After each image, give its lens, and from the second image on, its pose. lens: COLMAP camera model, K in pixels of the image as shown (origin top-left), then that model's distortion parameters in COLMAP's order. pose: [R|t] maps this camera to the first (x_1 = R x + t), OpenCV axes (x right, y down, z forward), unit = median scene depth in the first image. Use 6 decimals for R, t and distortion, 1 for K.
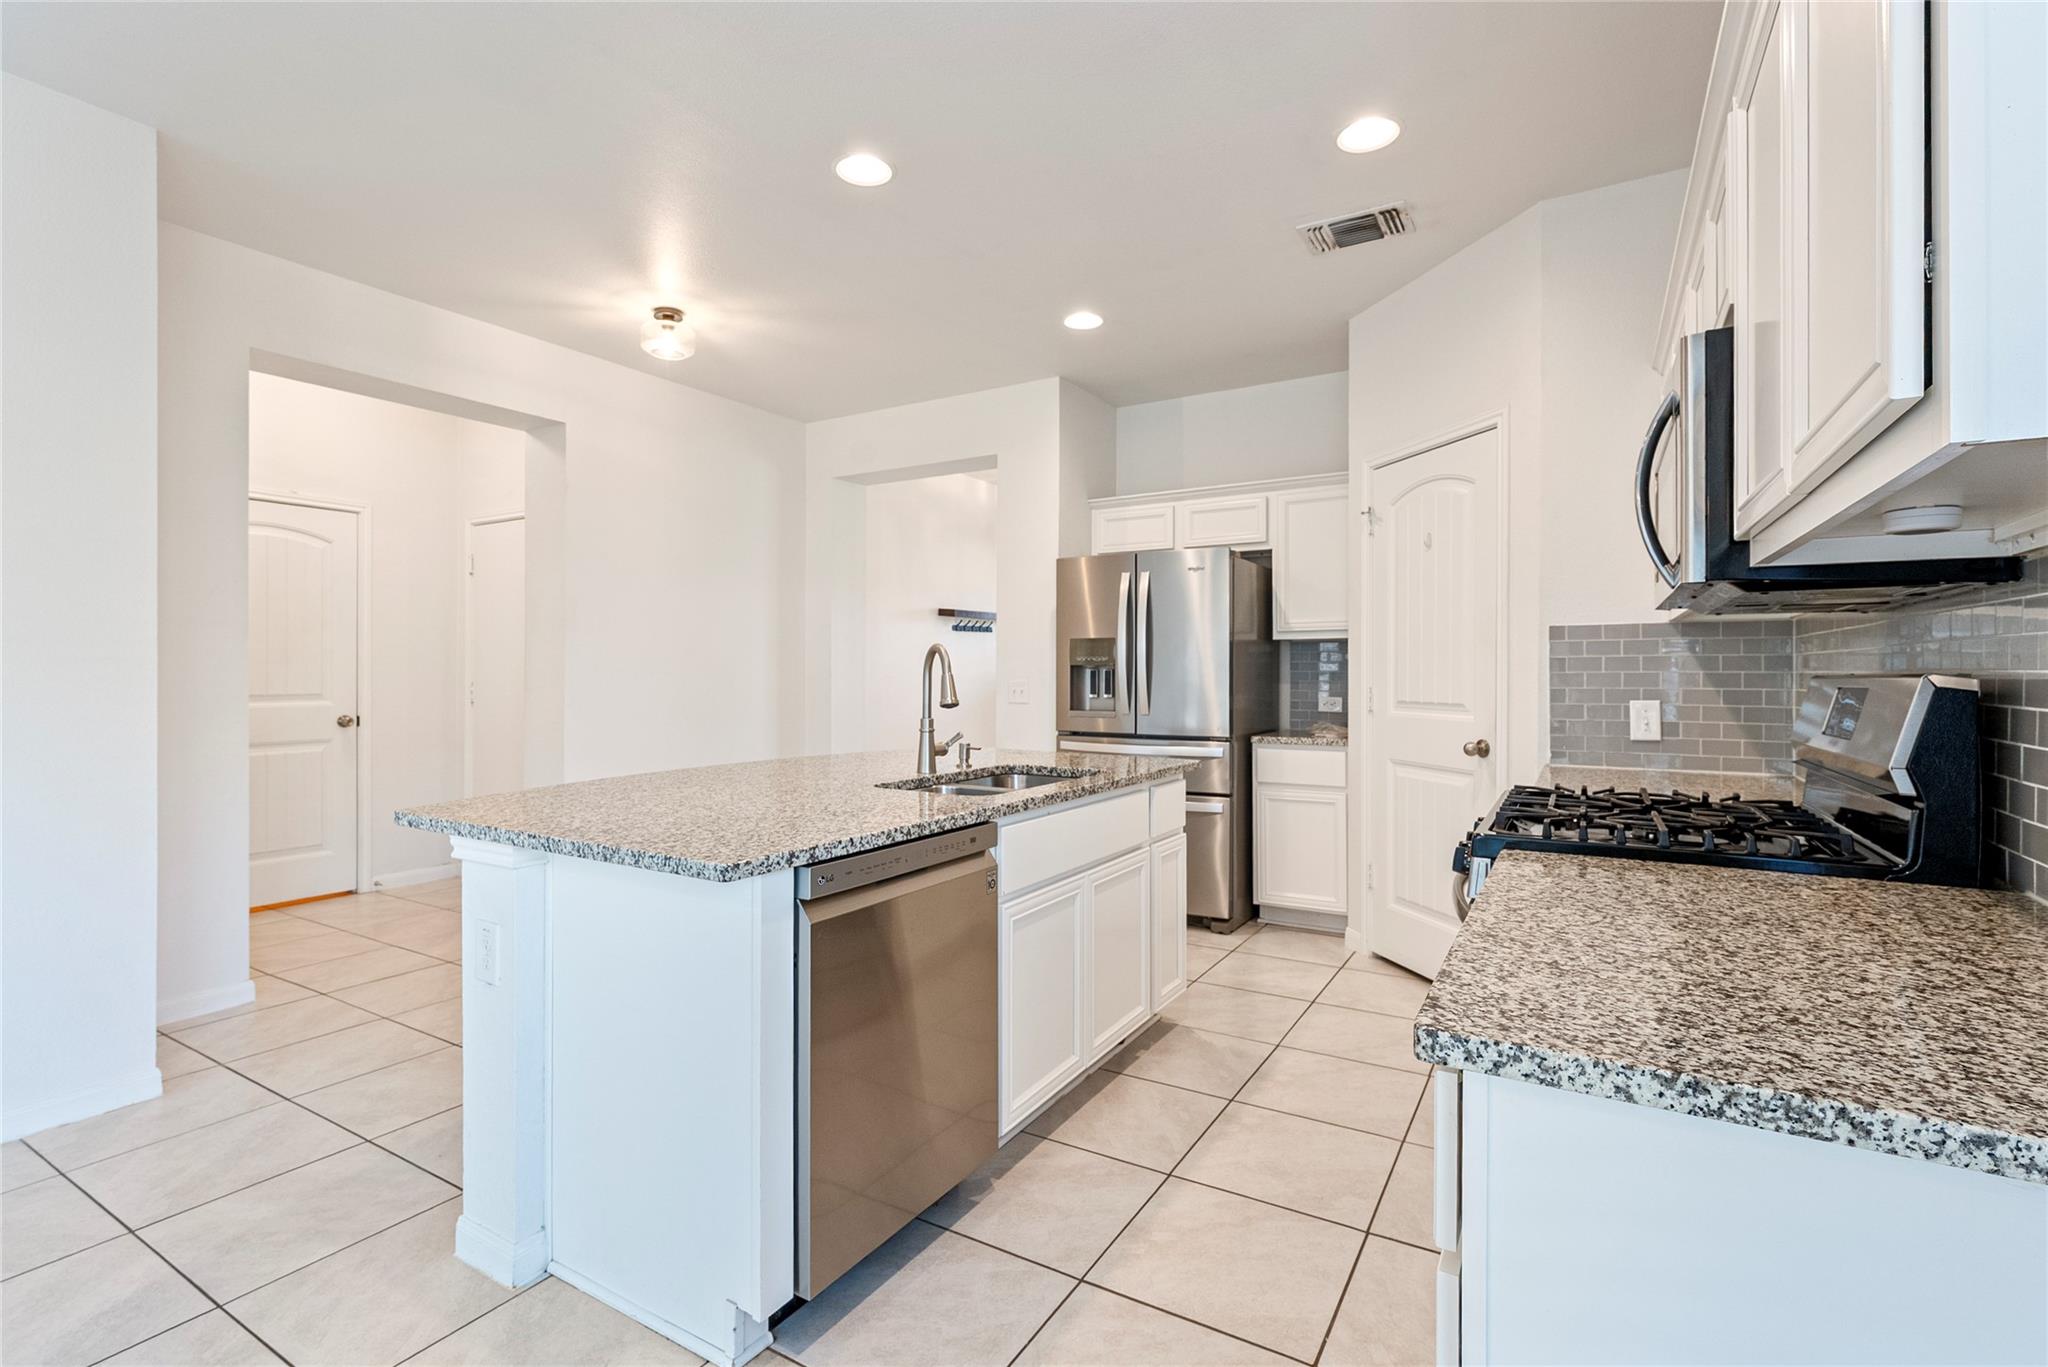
lens RADIAL K [[932.5, 0, 1030.5], [0, 932.5, 669.3], [0, 0, 1]] dist [0.000493, 0.001016]
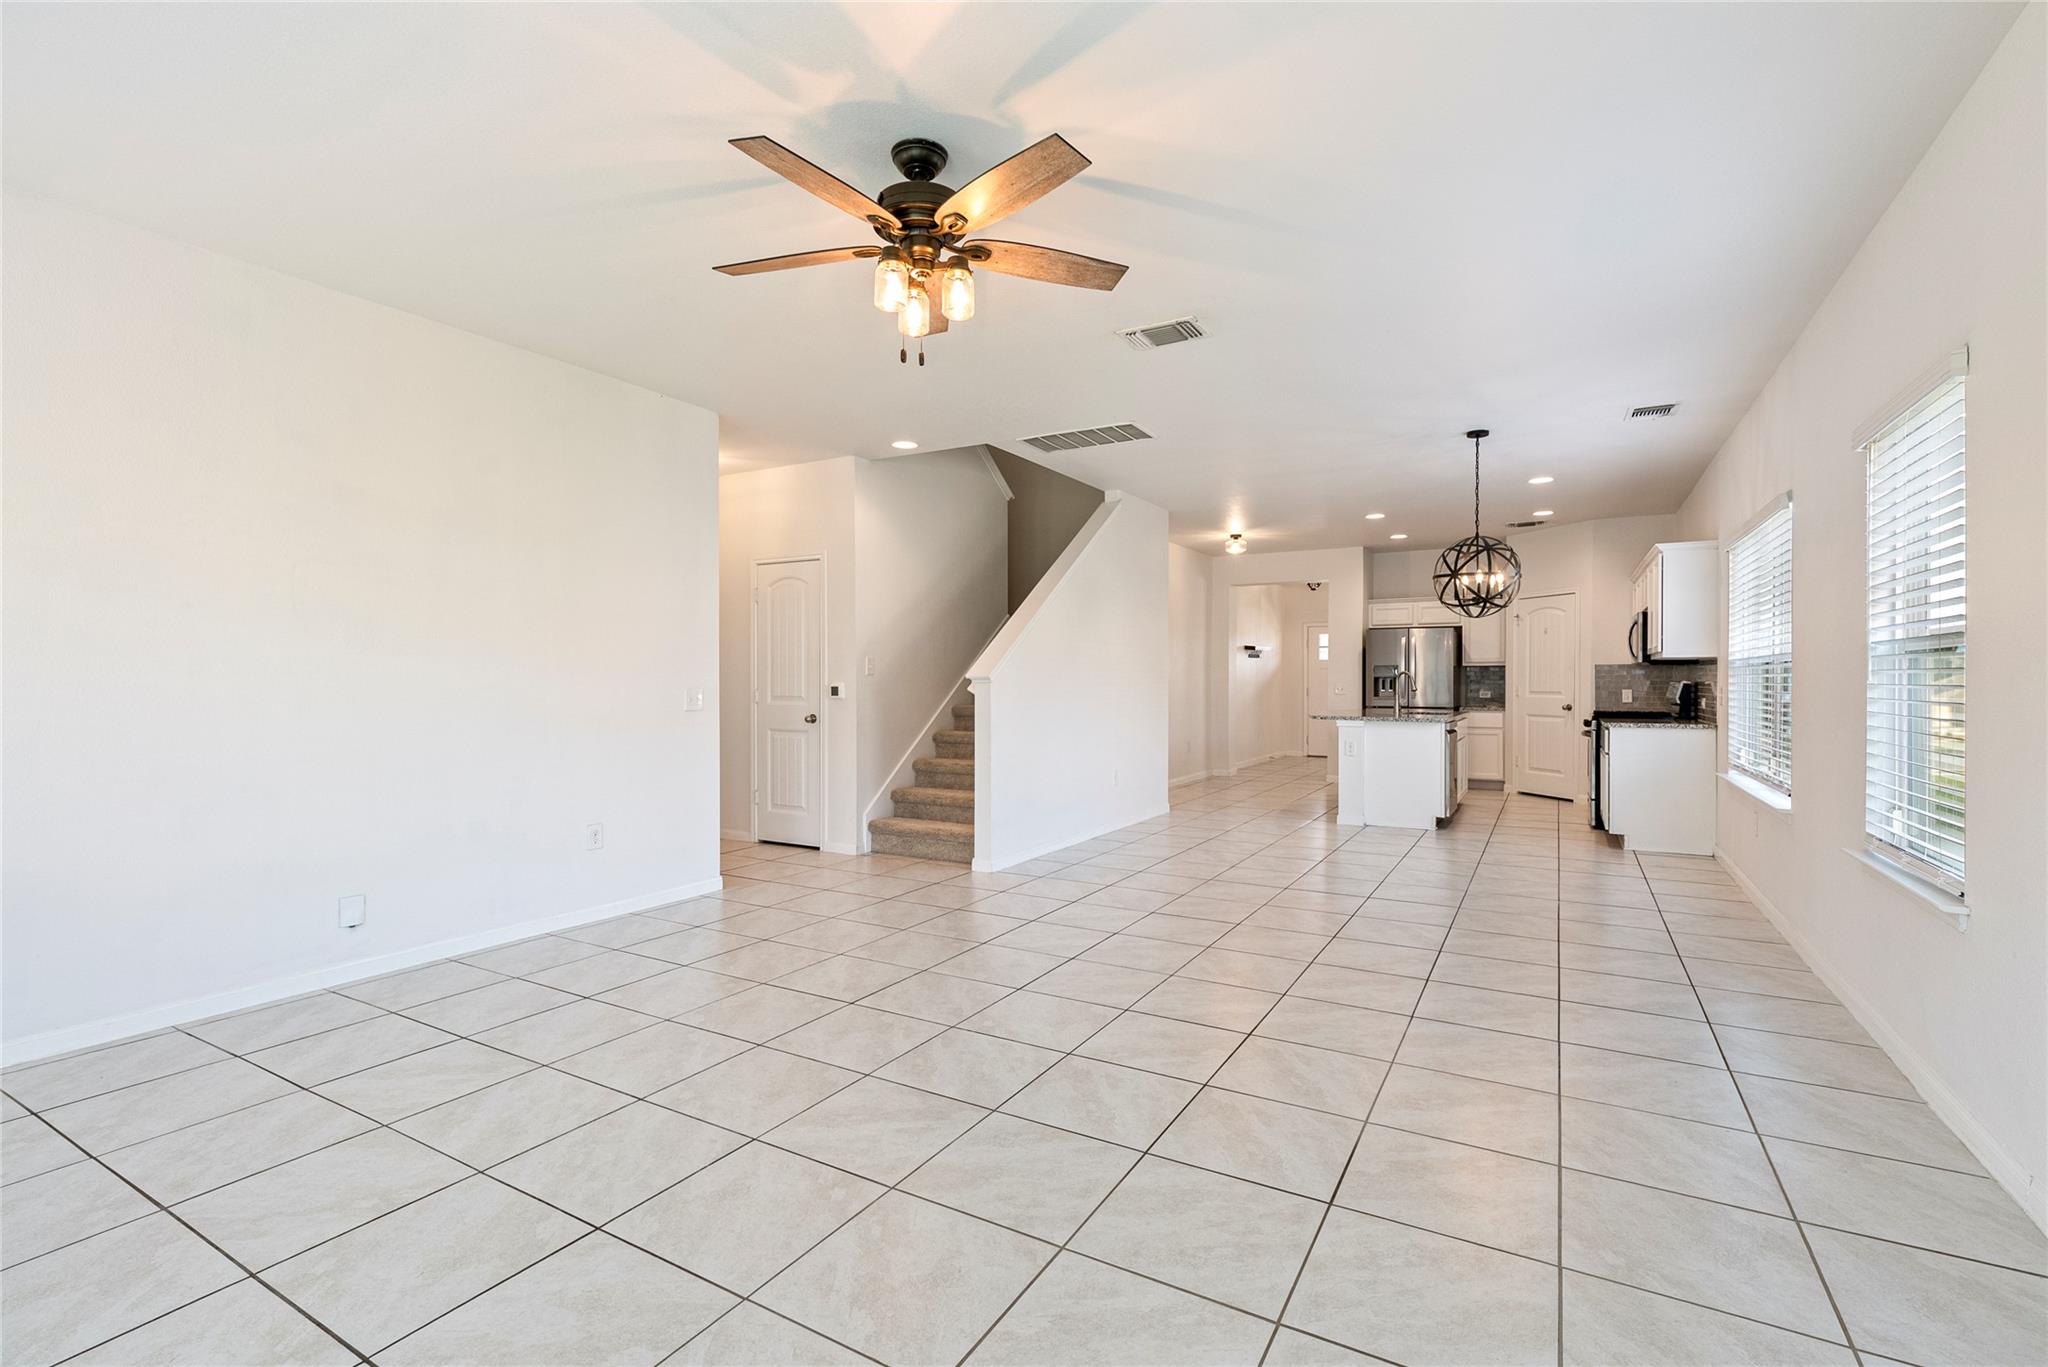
lens RADIAL K [[932.5, 0, 1013.3], [0, 932.5, 671.3], [0, 0, 1]] dist [0.000493, 0.001016]
pose [[0.999916, 0.001062, 0.012921, -1.059684], [-0.000996, 0.999987, -0.005080, -0.006906], [-0.012926, 0.005067, 0.999904, -1.545684]]
